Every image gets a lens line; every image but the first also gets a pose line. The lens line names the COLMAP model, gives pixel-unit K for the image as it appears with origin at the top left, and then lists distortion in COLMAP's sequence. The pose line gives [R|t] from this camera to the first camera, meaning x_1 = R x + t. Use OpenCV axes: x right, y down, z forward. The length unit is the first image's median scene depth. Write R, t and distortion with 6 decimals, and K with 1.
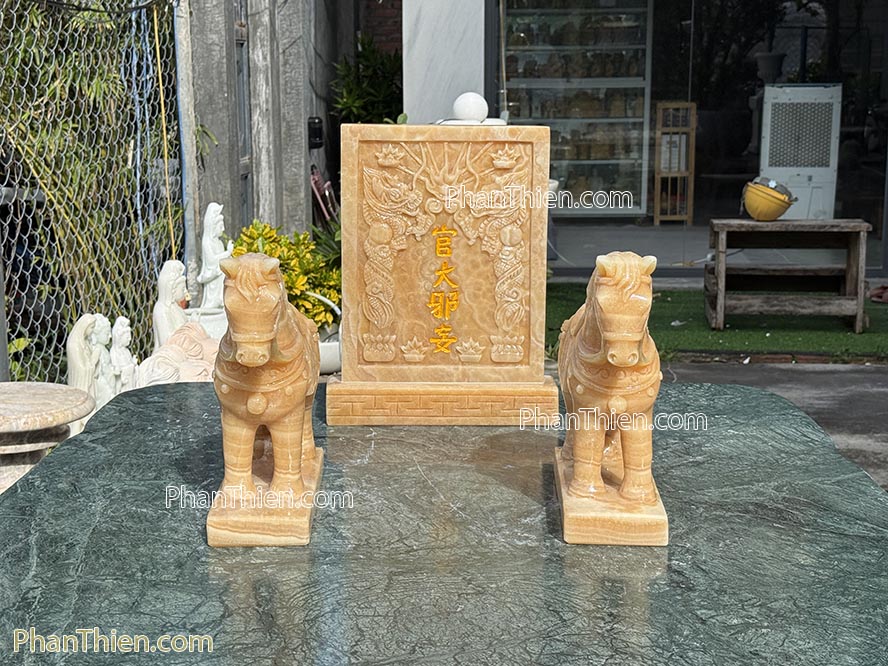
lens RADIAL K [[1345.3, 0, 451.0], [0, 1345.3, 314.7], [0, 0, 1]] dist [0.129265, 0.000000]
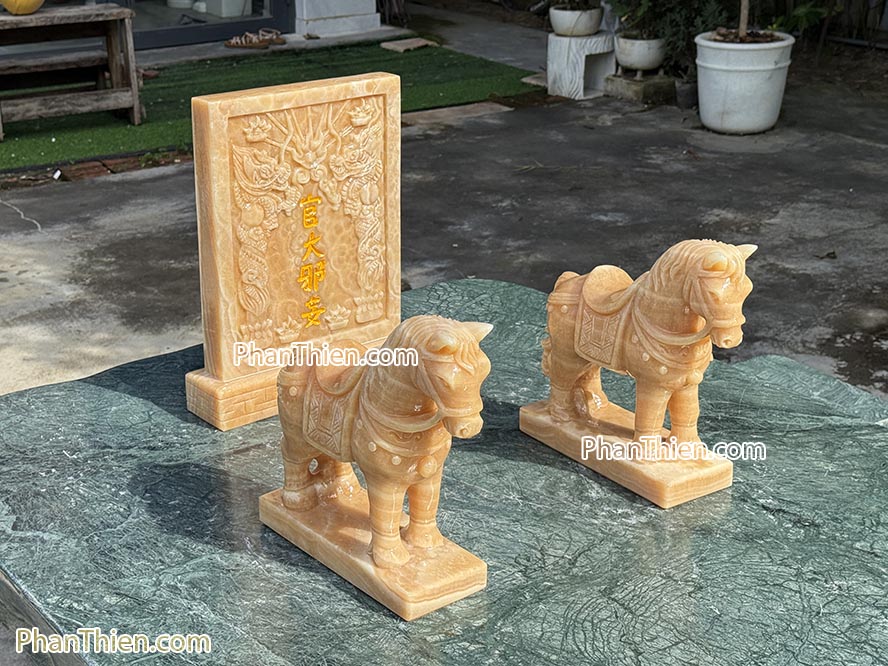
lens RADIAL K [[1403.9, 0, 421.1], [0, 1403.9, 334.5], [0, 0, 1]] dist [0.129605, 0.000000]
pose [[0.802457, -0.222768, 0.553568, -0.499402], [0.111331, 0.967304, 0.227878, -0.184700], [-0.586232, -0.121233, 0.801021, 0.166659]]
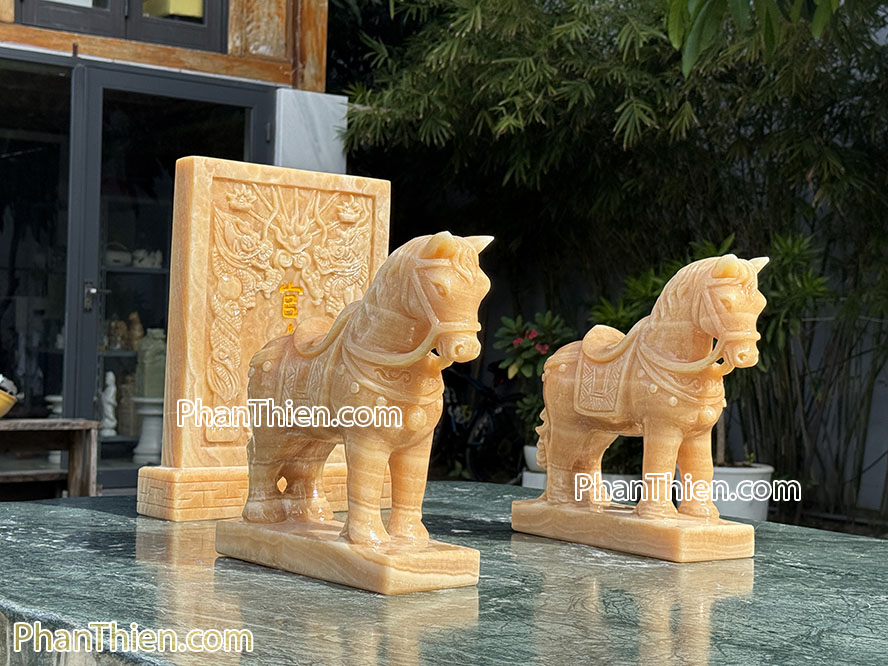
lens RADIAL K [[1463.9, 0, 426.7], [0, 1463.9, 334.6], [0, 0, 1]] dist [0.119368, 0.000000]
pose [[0.789337, 0.020876, 0.613605, -0.518010], [0.077334, 0.988081, -0.133098, 0.100839], [-0.609070, 0.152512, 0.778315, 0.208102]]
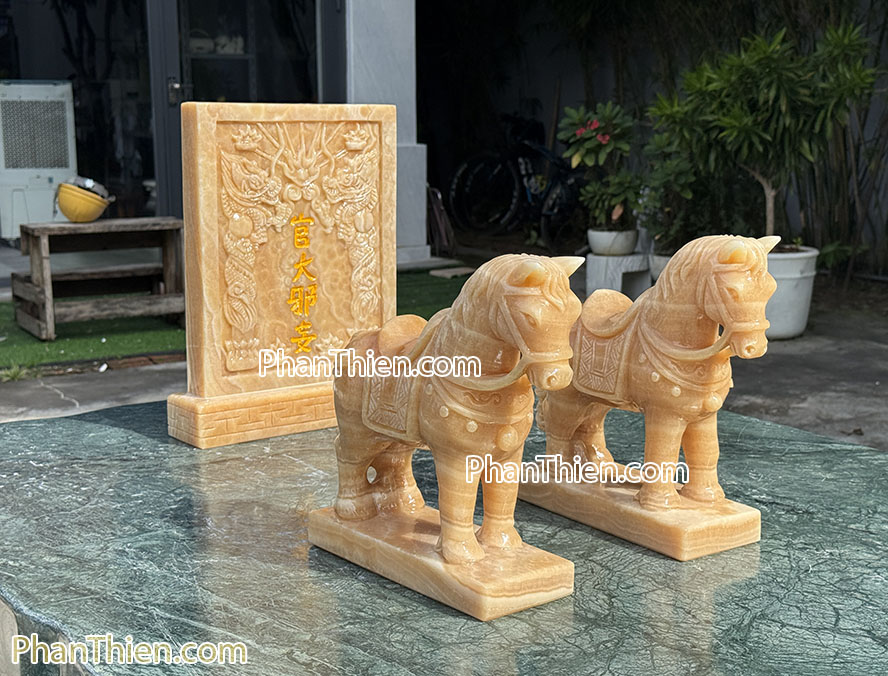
lens RADIAL K [[1364.7, 0, 489.2], [0, 1364.7, 354.7], [0, 0, 1]] dist [0.133028, 0.000000]
pose [[0.799443, -0.114525, 0.589725, -0.464031], [0.100544, 0.993321, 0.056604, -0.010750], [-0.592269, 0.014041, 0.805618, 0.170057]]
